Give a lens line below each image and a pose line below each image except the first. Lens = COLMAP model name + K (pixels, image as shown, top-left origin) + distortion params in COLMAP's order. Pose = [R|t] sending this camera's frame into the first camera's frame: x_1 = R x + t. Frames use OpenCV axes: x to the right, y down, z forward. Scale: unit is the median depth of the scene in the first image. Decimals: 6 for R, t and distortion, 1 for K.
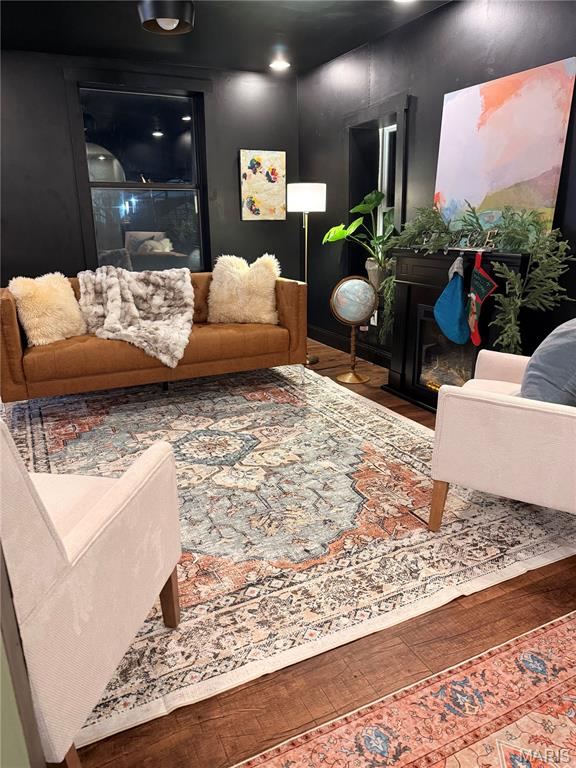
lens RADIAL K [[530.0, 0, 288.6], [0, 530.0, 386.9], [0, 0, 1]] dist [0.141485, -0.279749]
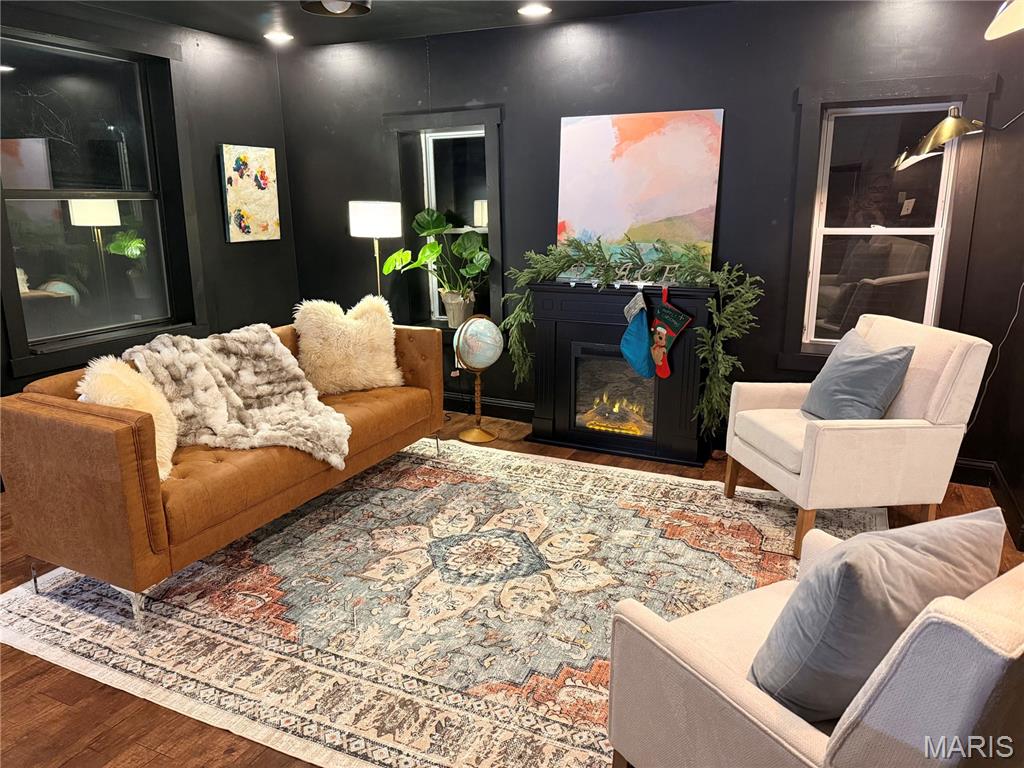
lens RADIAL K [[706.7, 0, 512.0], [0, 706.7, 384.0], [0, 0, 1]] dist [0.141485, -0.279749]
pose [[0.774688, -0.148940, 0.614553, -0.636010], [0.182267, 0.983212, 0.008526, -0.119819], [-0.605506, 0.105408, 0.788829, 0.122915]]
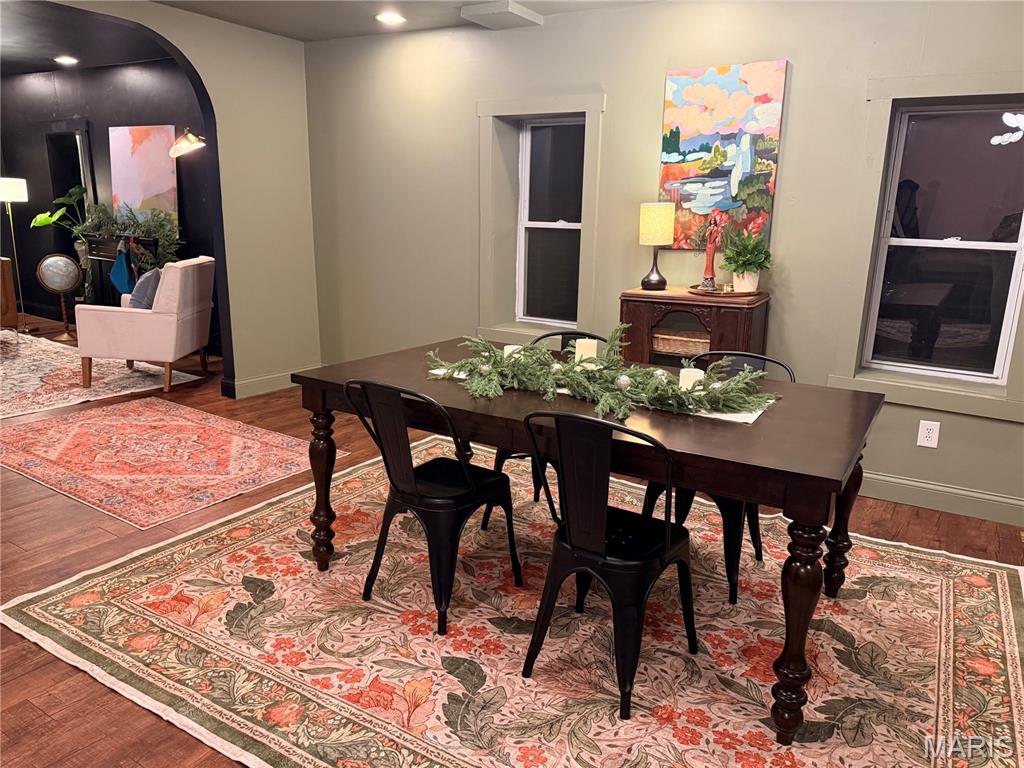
lens RADIAL K [[713.6, 0, 499.1], [0, 713.6, 373.7], [0, 0, 1]] dist [0.052086, -0.054016]
pose [[0.850877, -0.089773, 0.517638, 0.125096], [0.118754, 0.992656, -0.023049, 0.282944], [-0.511767, 0.081083, 0.855289, -1.163094]]
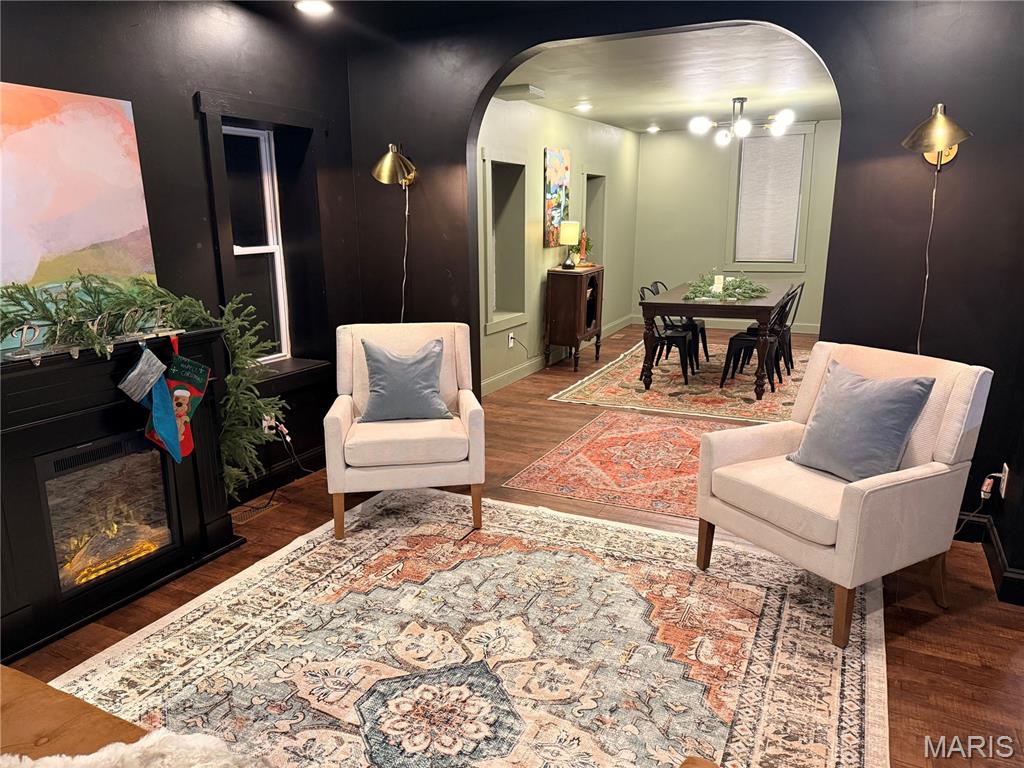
lens RADIAL K [[714.9, 0, 511.5], [0, 714.9, 385.4], [0, 0, 1]] dist [0.080600, -0.122334]
pose [[-0.619403, -0.167649, 0.766964, -0.628750], [0.241022, 0.889147, 0.389007, -0.411959], [-0.747160, 0.425807, -0.510334, 1.055770]]
